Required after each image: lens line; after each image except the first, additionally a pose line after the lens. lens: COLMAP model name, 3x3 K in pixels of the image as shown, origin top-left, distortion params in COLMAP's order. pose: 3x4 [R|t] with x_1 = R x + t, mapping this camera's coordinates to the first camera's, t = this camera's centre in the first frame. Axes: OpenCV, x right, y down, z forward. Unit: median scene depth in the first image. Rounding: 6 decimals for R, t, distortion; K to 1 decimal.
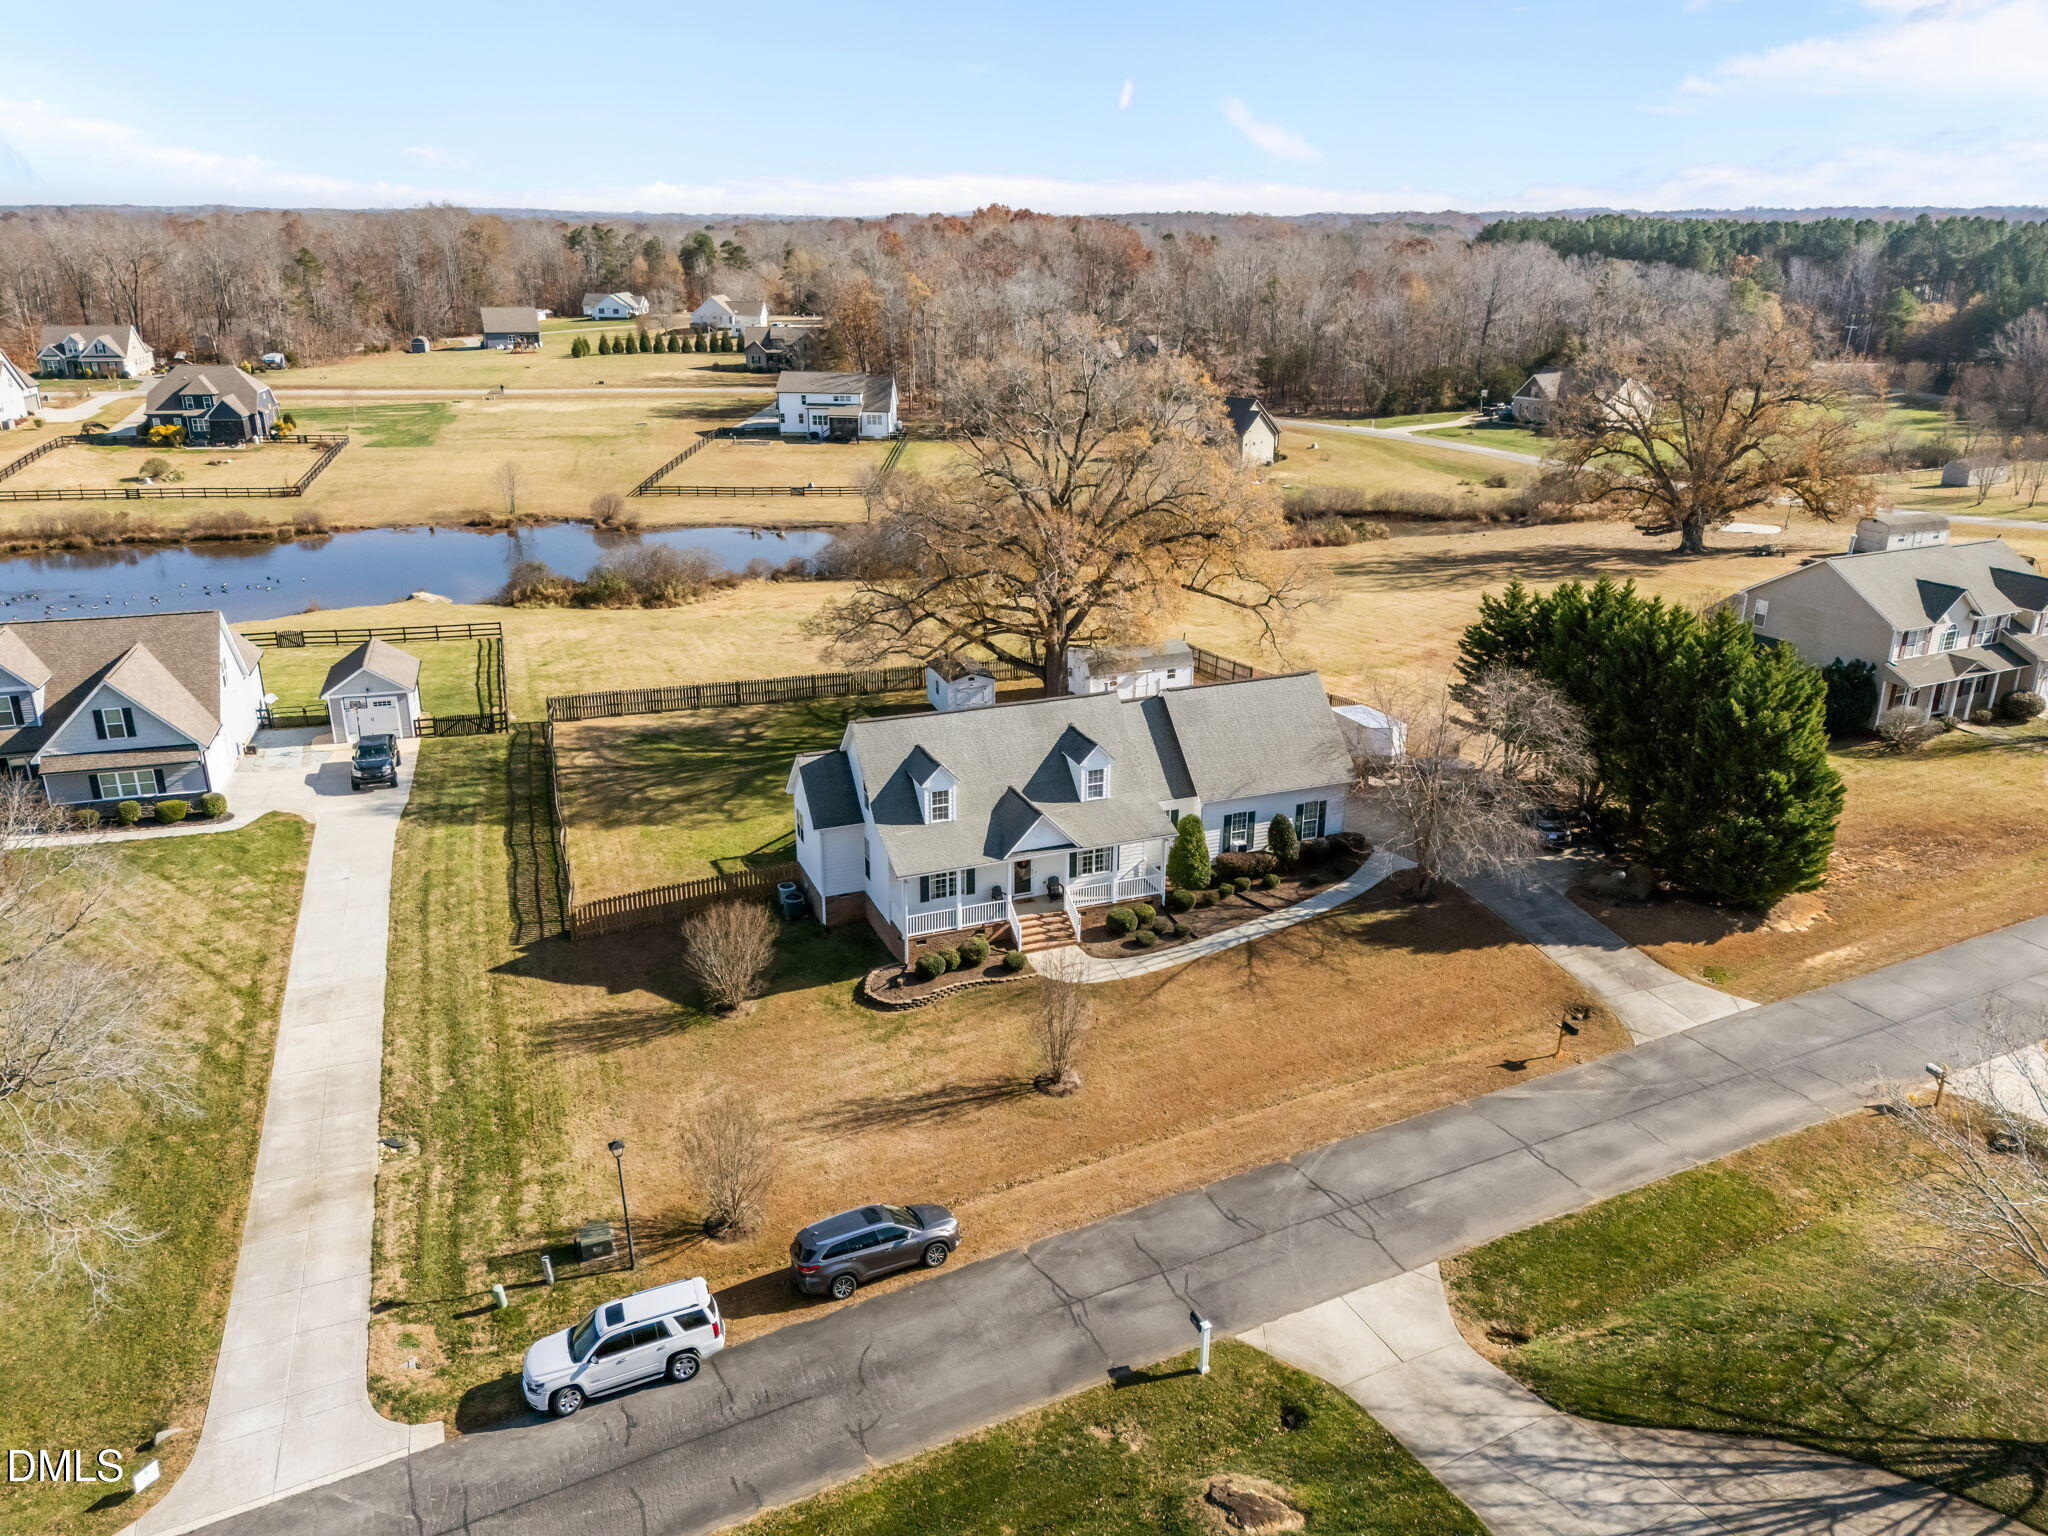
lens RADIAL K [[1492.9, 0, 1024.0], [0, 1492.9, 768.0], [0, 0, 1]] dist [0.071027, -0.057481]
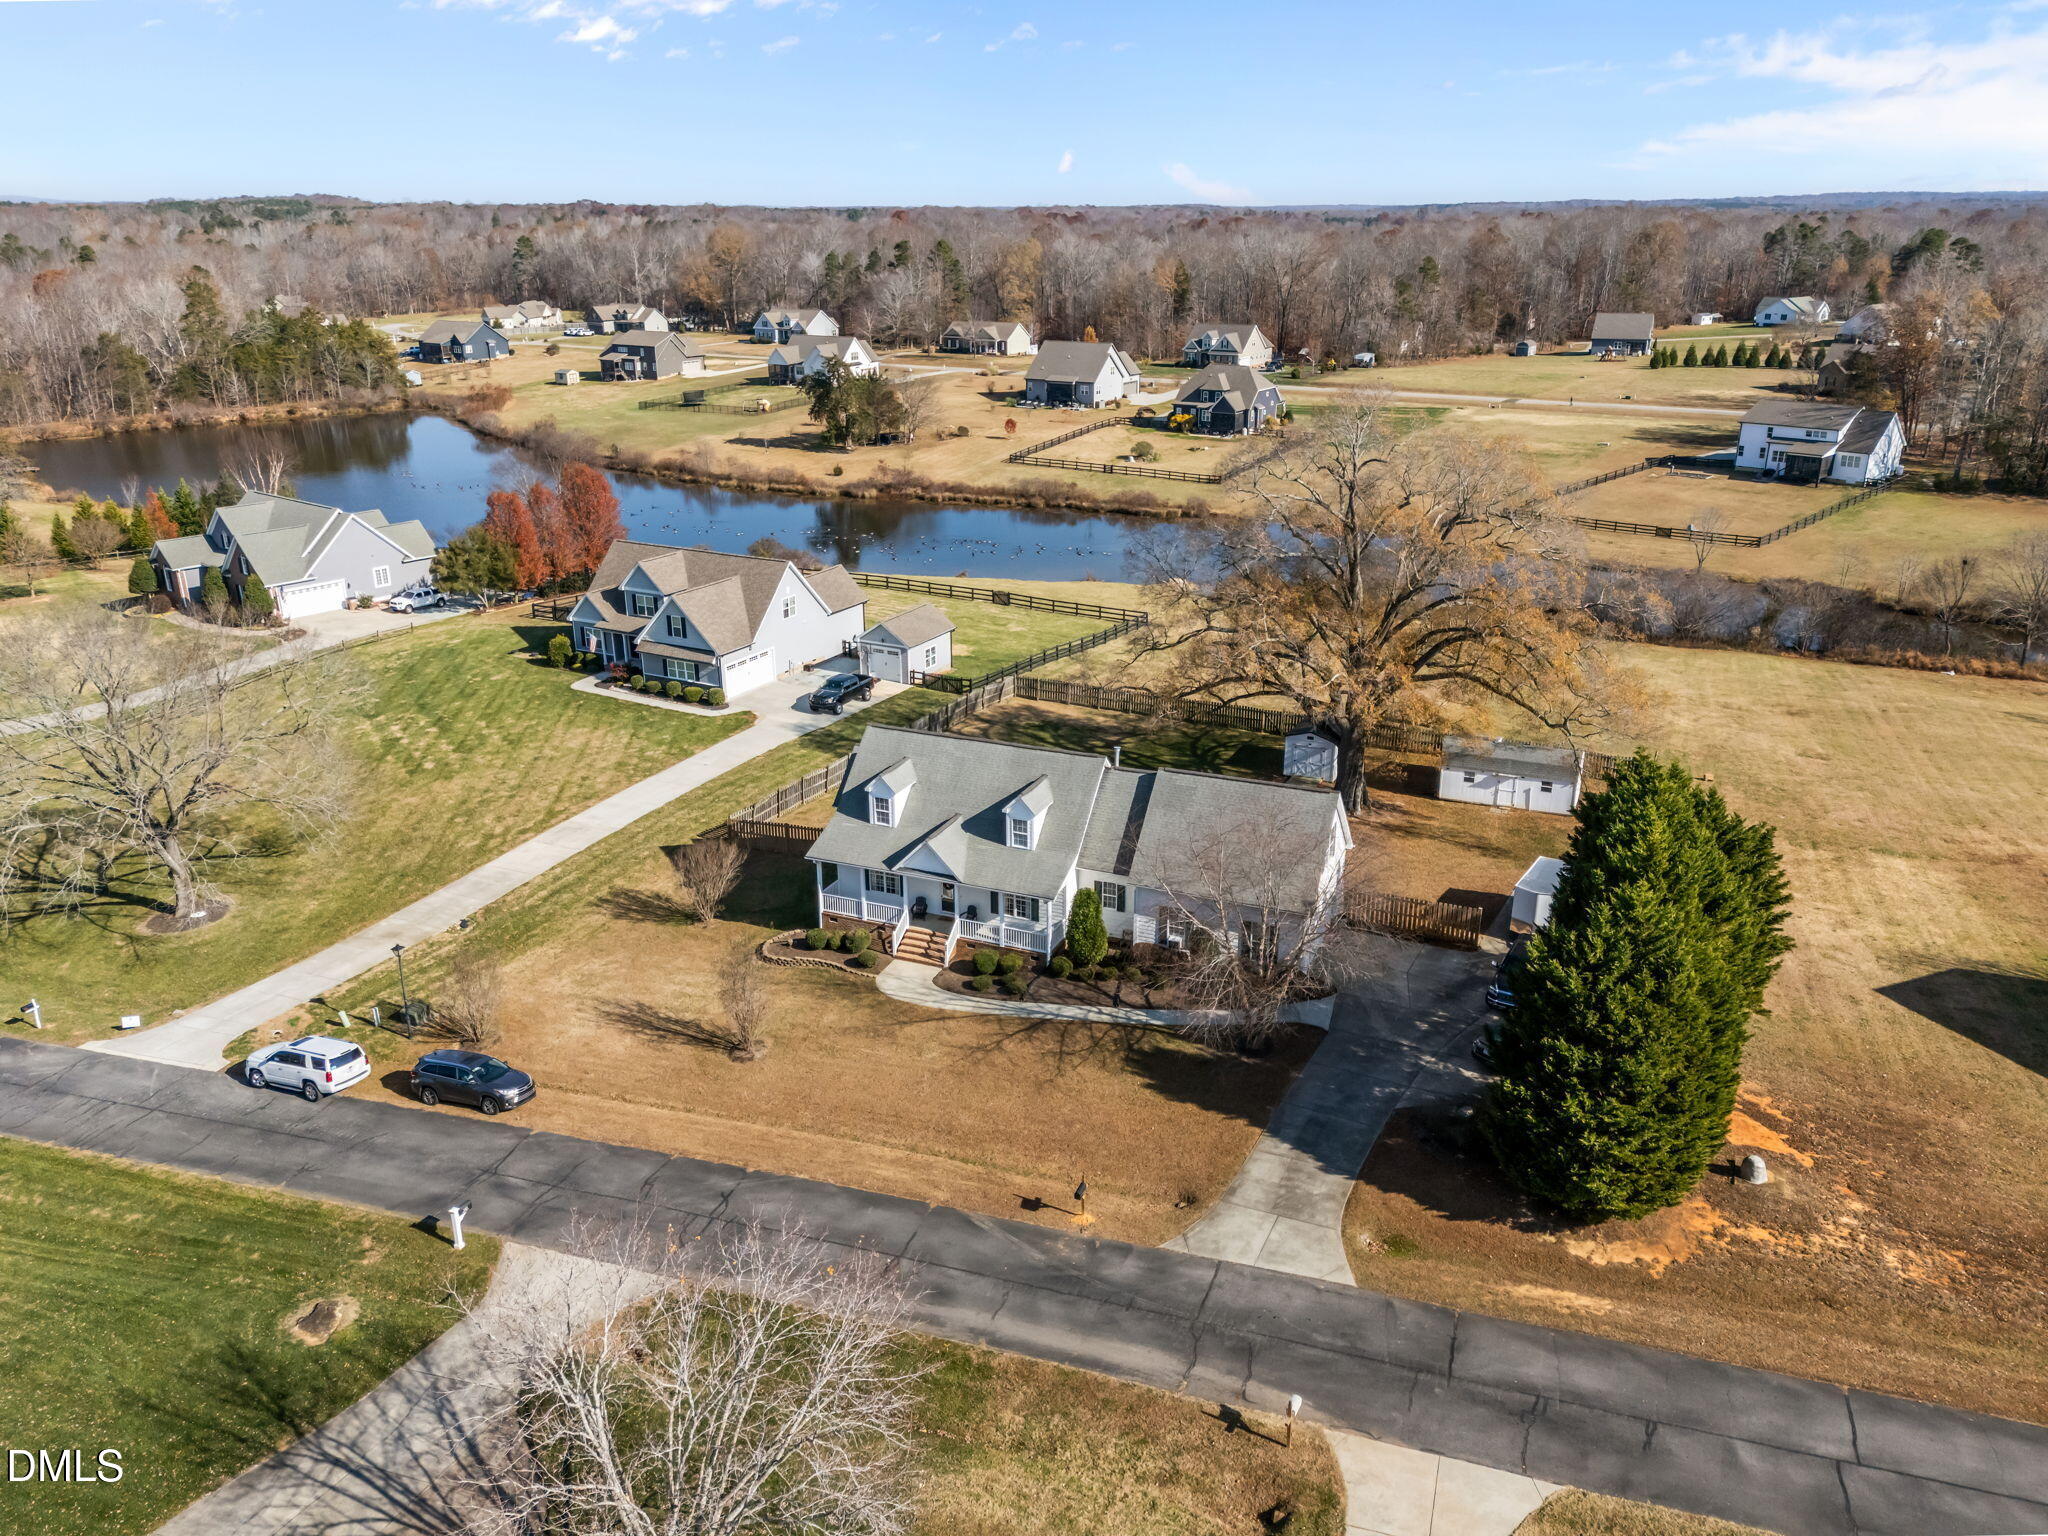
lens RADIAL K [[1498.8, 0, 1024.0], [0, 1498.8, 815.3], [0, 0, 1]] dist [0.077226, -0.081467]
pose [[0.701227, 0.255692, -0.665510, 0.280386], [-0.234665, 0.964237, 0.123205, -0.049469], [0.673212, 0.069777, 0.736150, 0.085781]]
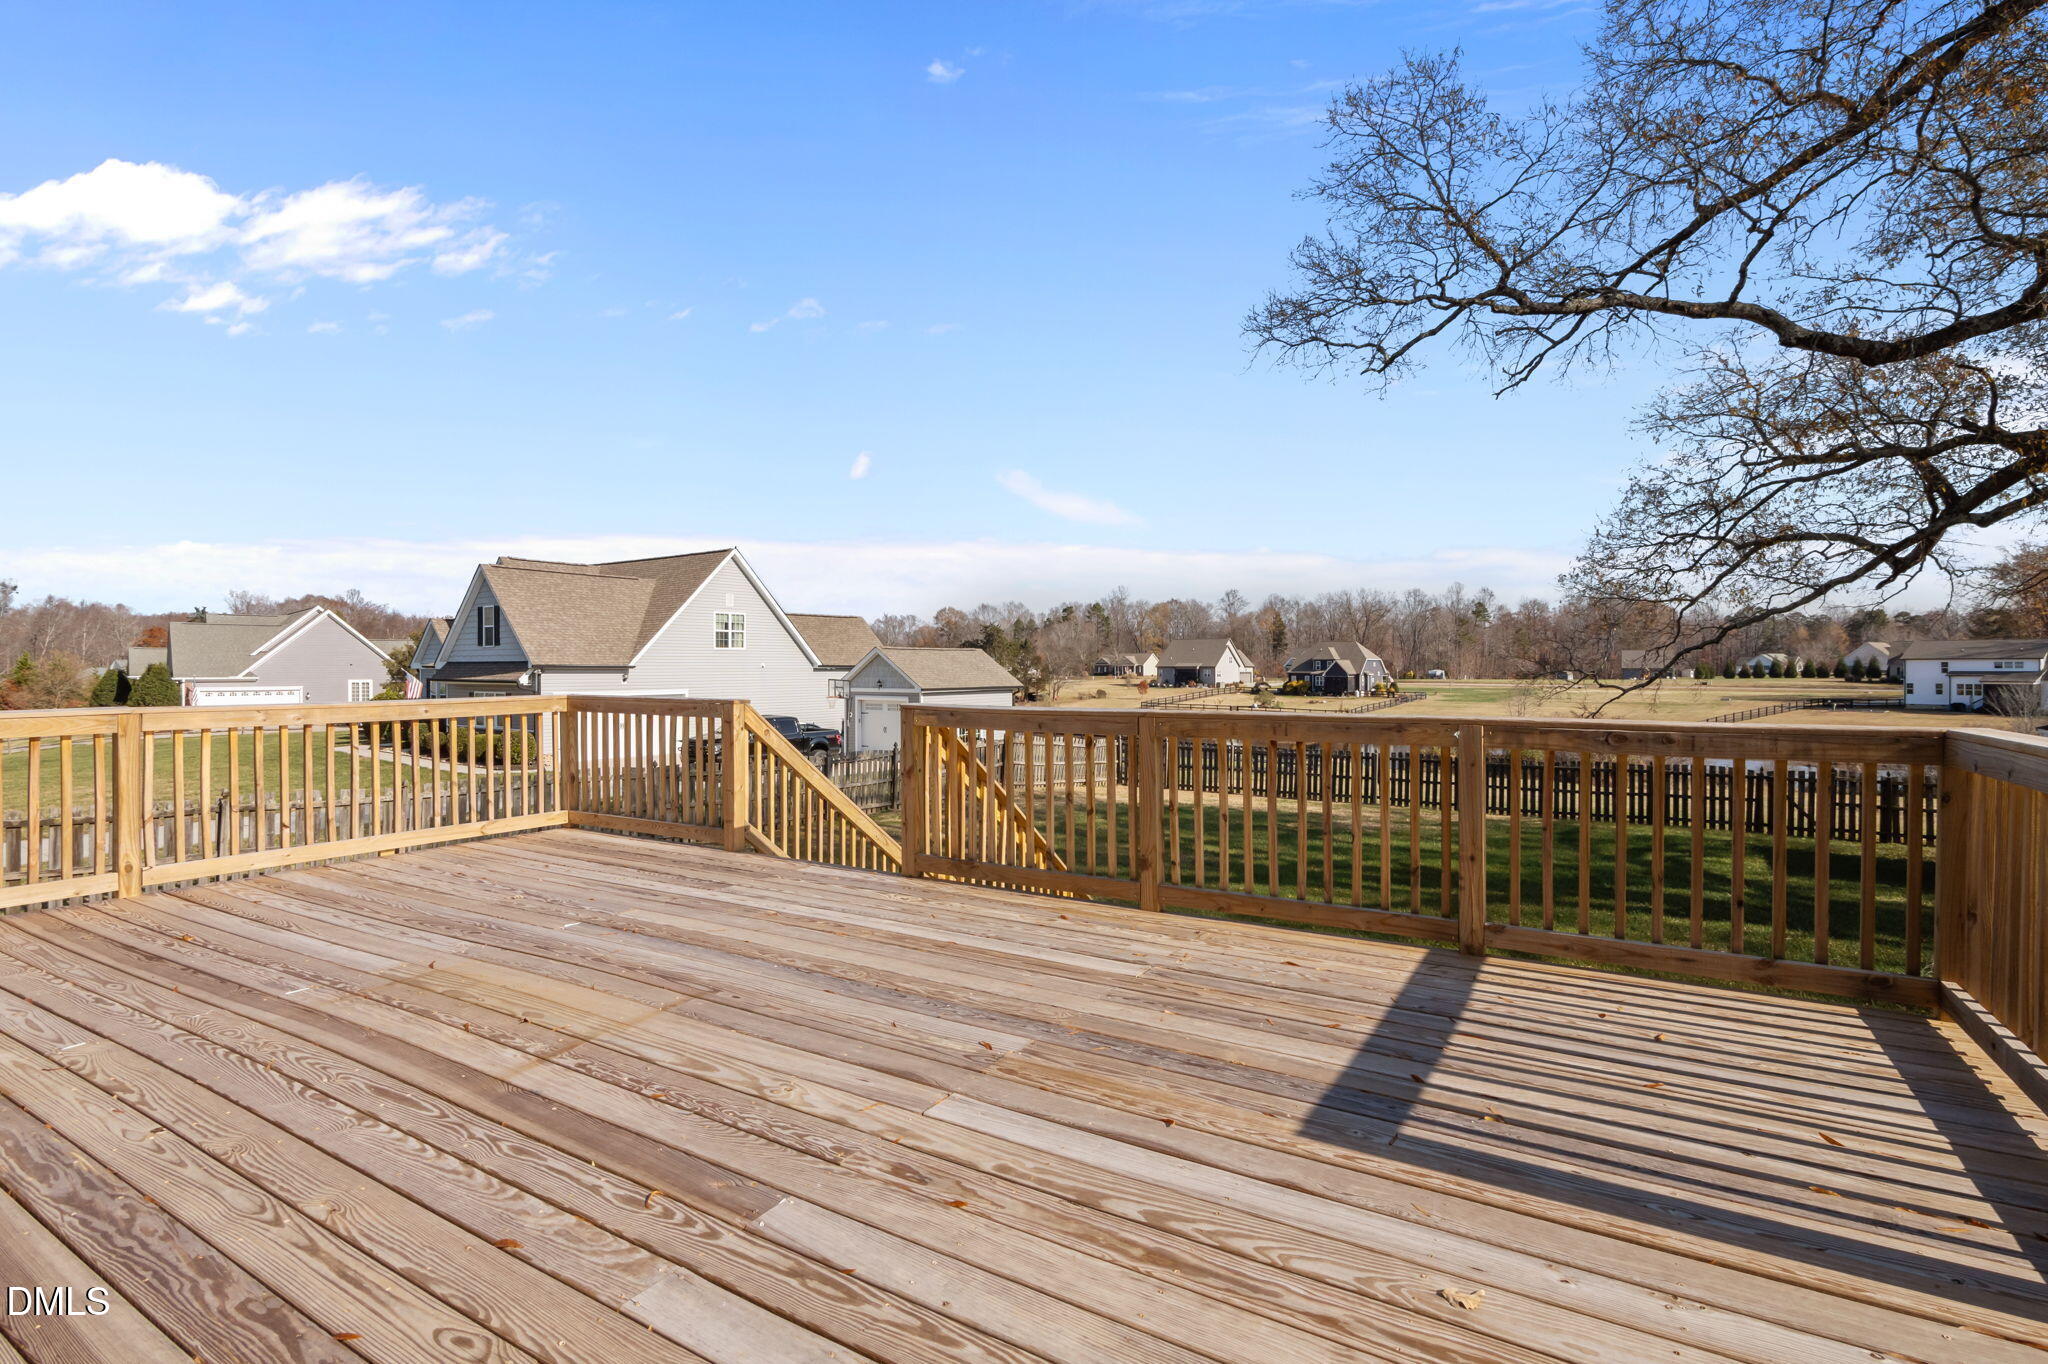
lens RADIAL K [[988.4, 0, 1024.0], [0, 988.4, 682.0], [0, 0, 1]] dist [0.001860, 0.001060]
pose [[0.598581, 0.007455, -0.801027, -0.015599], [-0.268154, 0.944132, -0.191596, 0.009517], [0.754847, 0.329484, 0.567139, 0.421435]]
